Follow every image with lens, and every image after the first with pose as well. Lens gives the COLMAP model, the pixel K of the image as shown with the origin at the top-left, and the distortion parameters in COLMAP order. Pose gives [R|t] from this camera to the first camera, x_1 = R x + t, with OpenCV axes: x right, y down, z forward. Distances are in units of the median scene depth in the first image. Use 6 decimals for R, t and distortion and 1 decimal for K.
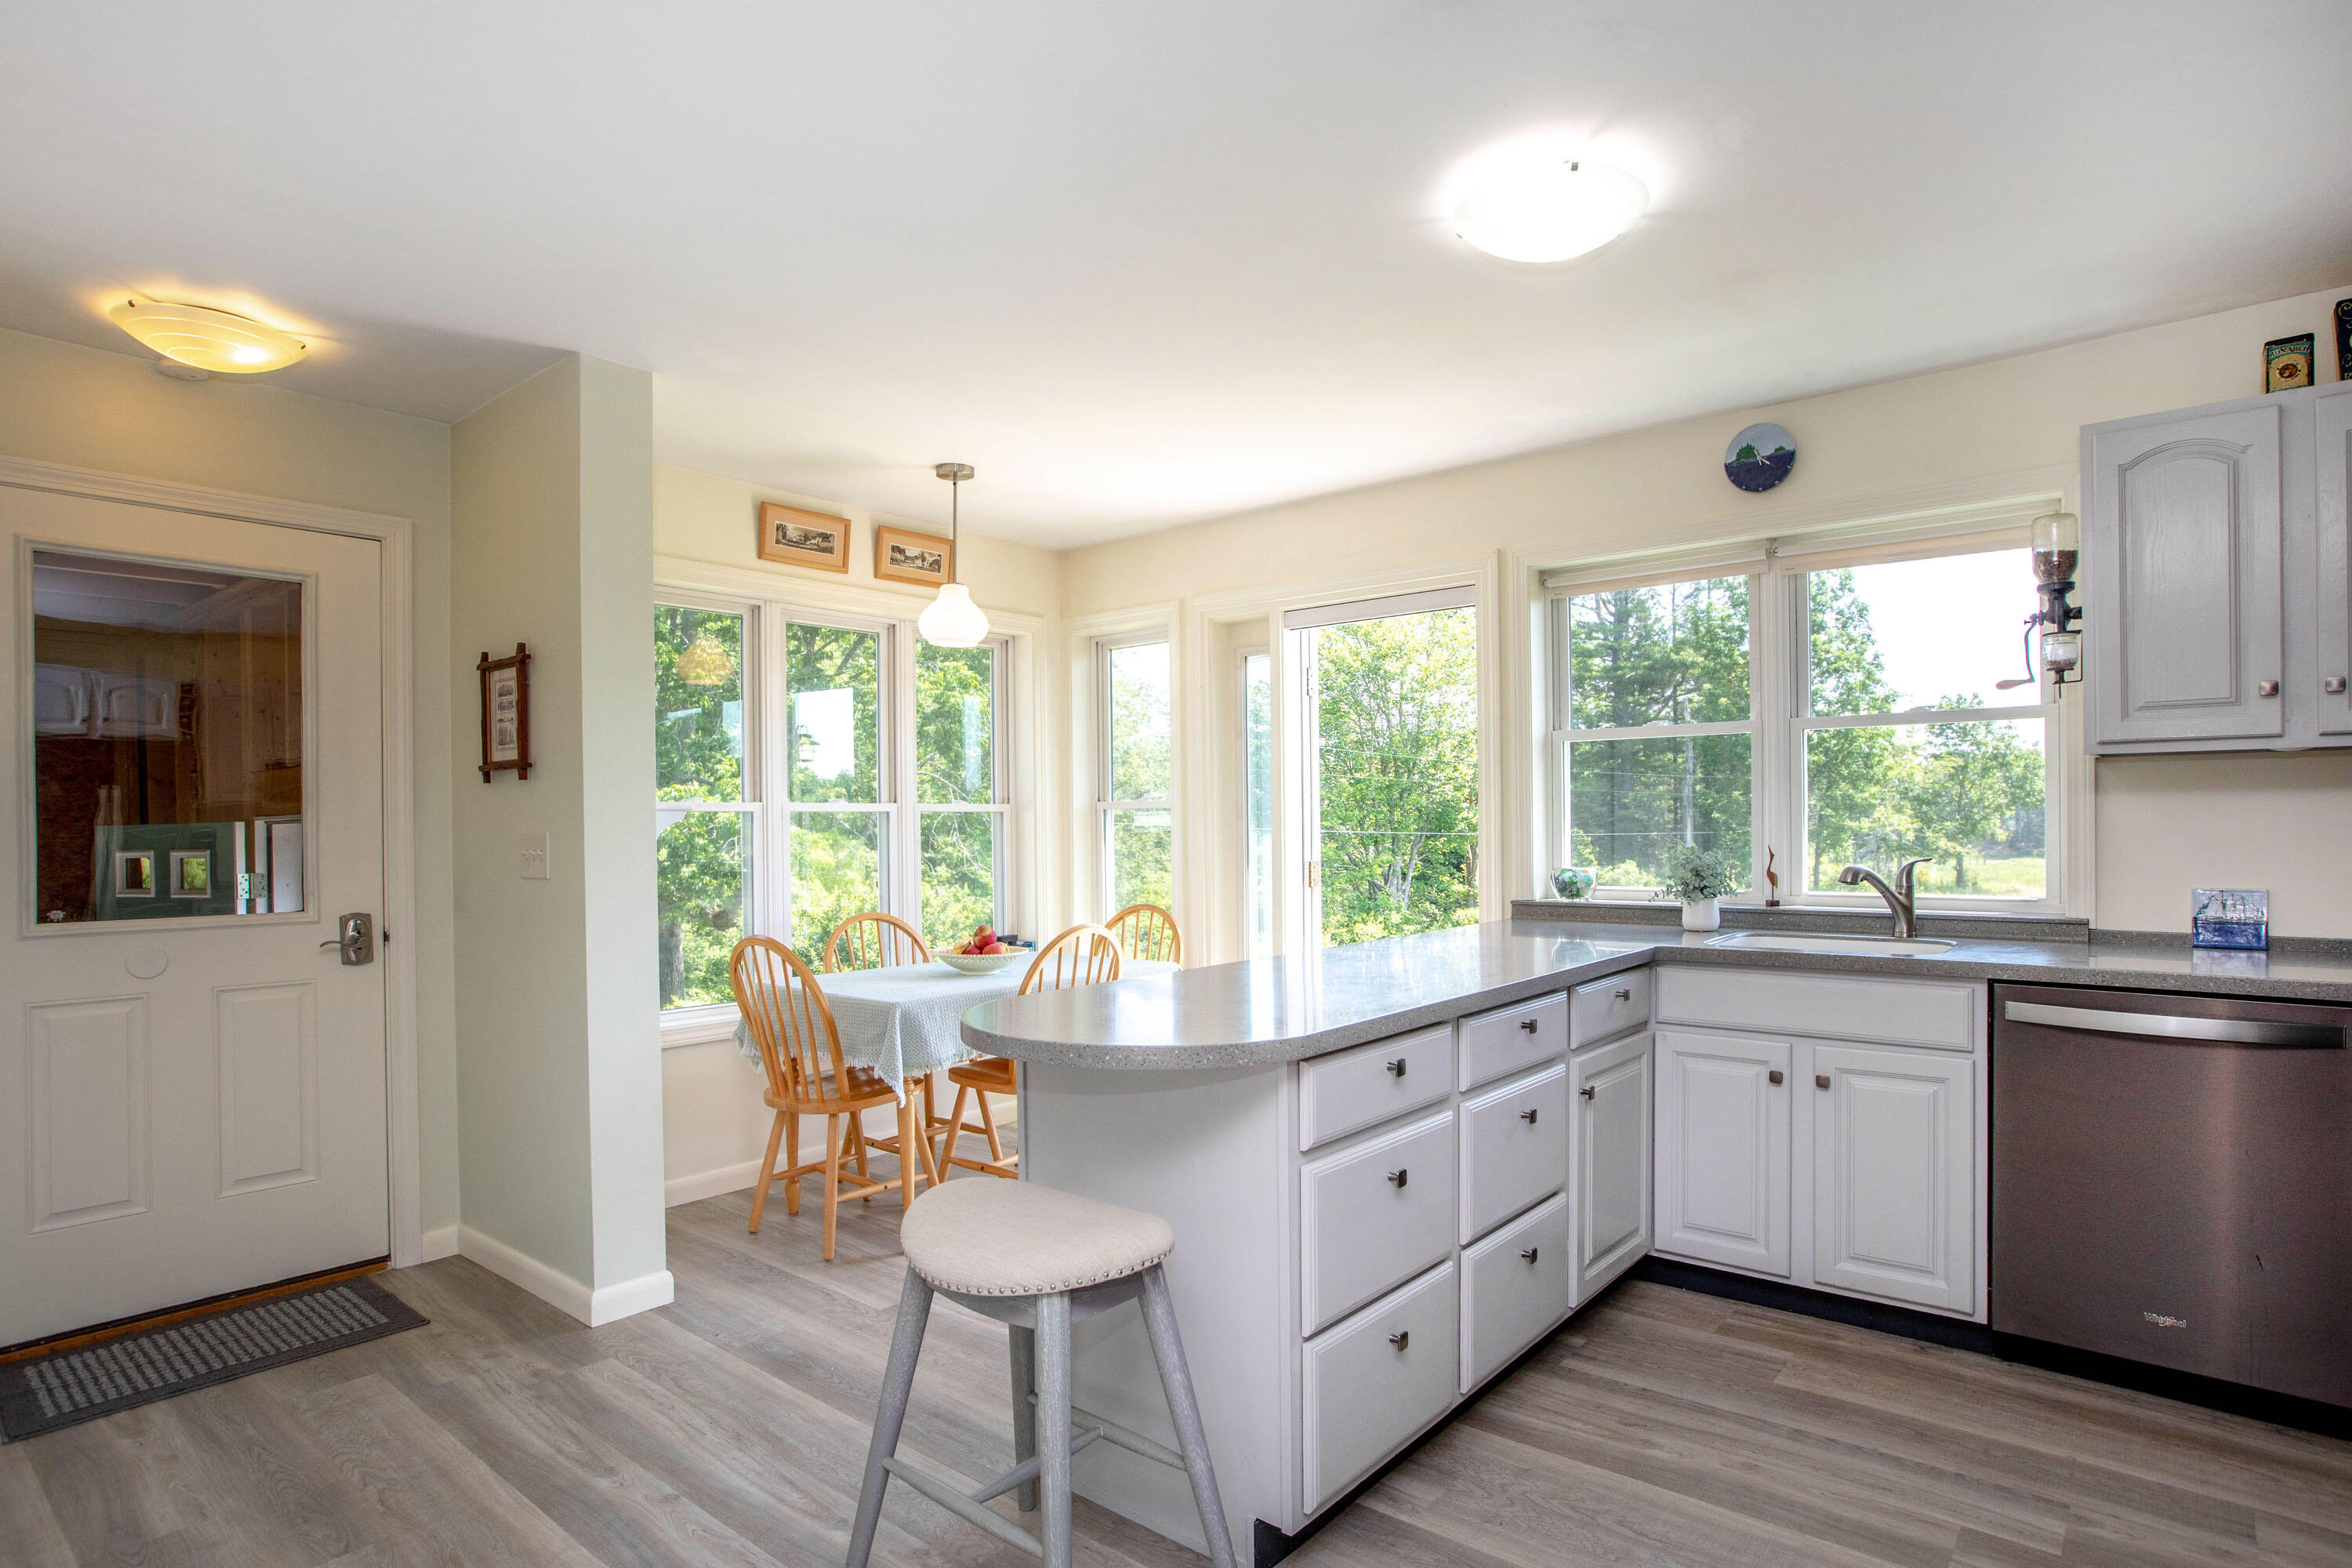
lens RADIAL K [[1220.2, 0, 1175.0], [0, 1220.2, 816.6], [0, 0, 1]] dist [-0.002387, -0.000124]
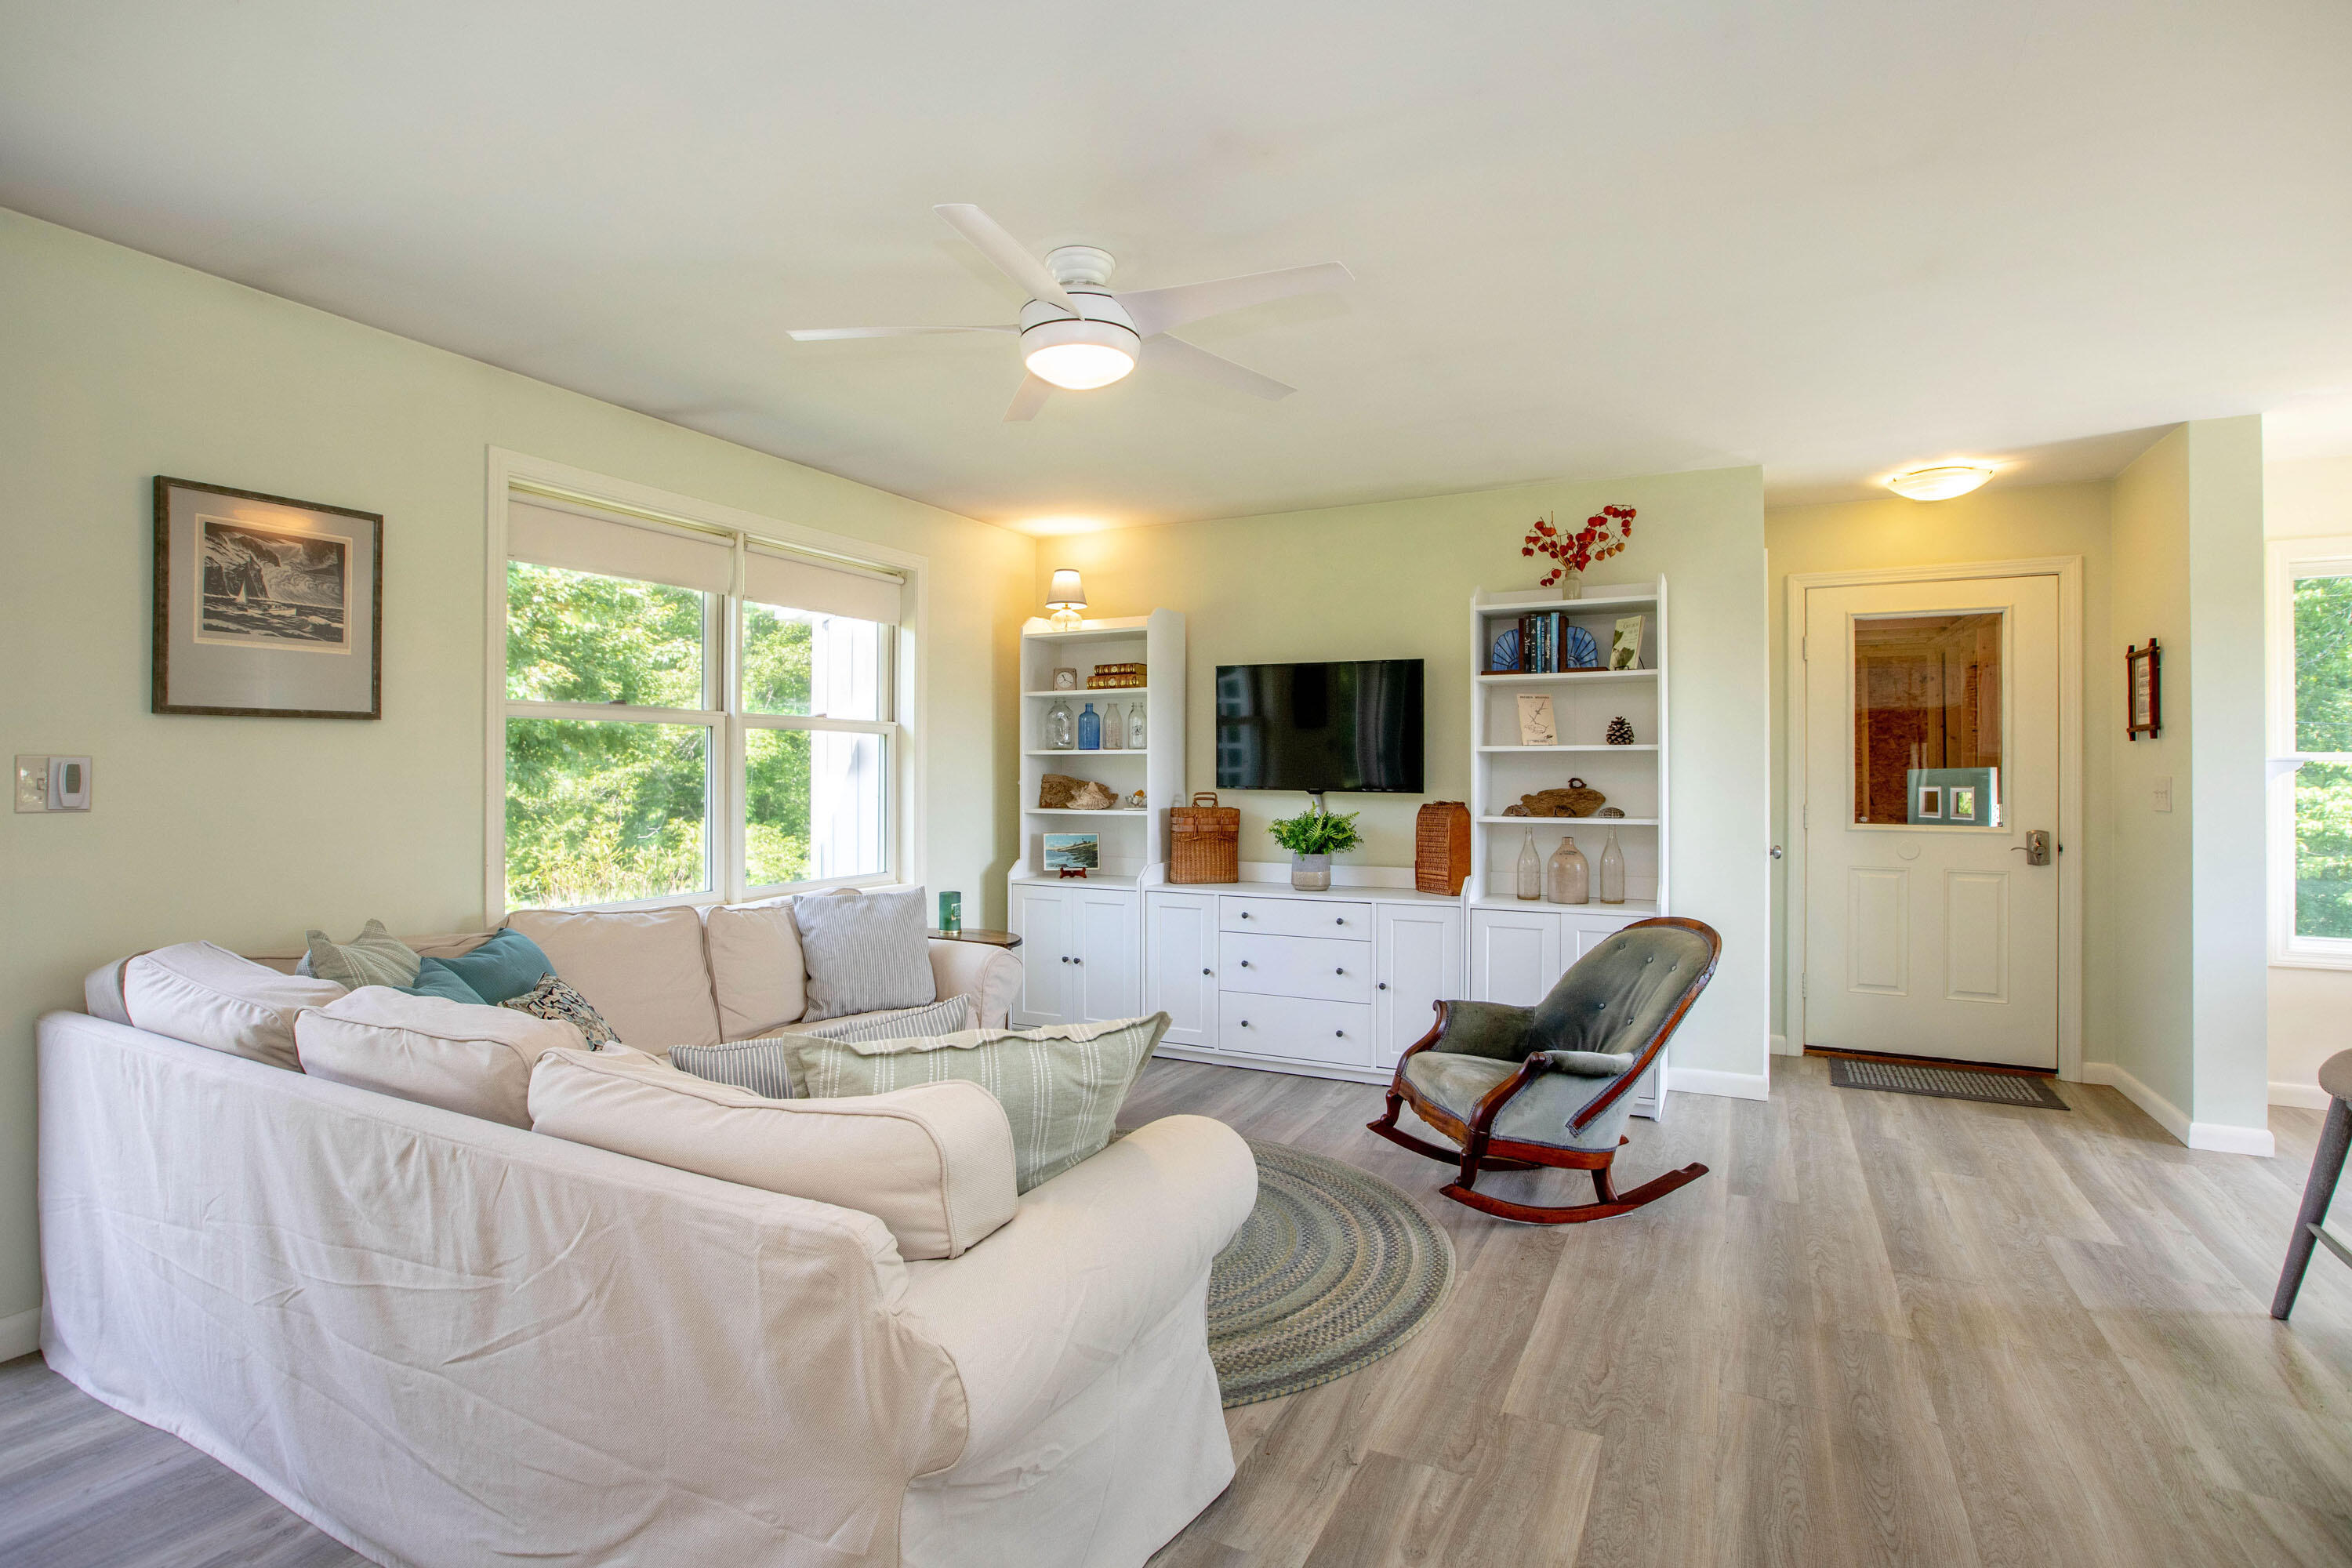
lens RADIAL K [[1185.7, 0, 1162.5], [0, 1185.7, 761.3], [0, 0, 1]] dist [-0.065027, 0.047524]
pose [[0.233950, 0.005202, -0.972235, 0.457462], [-0.003774, 0.999983, 0.004443, -0.007551], [0.972241, 0.002630, 0.233966, -0.366948]]
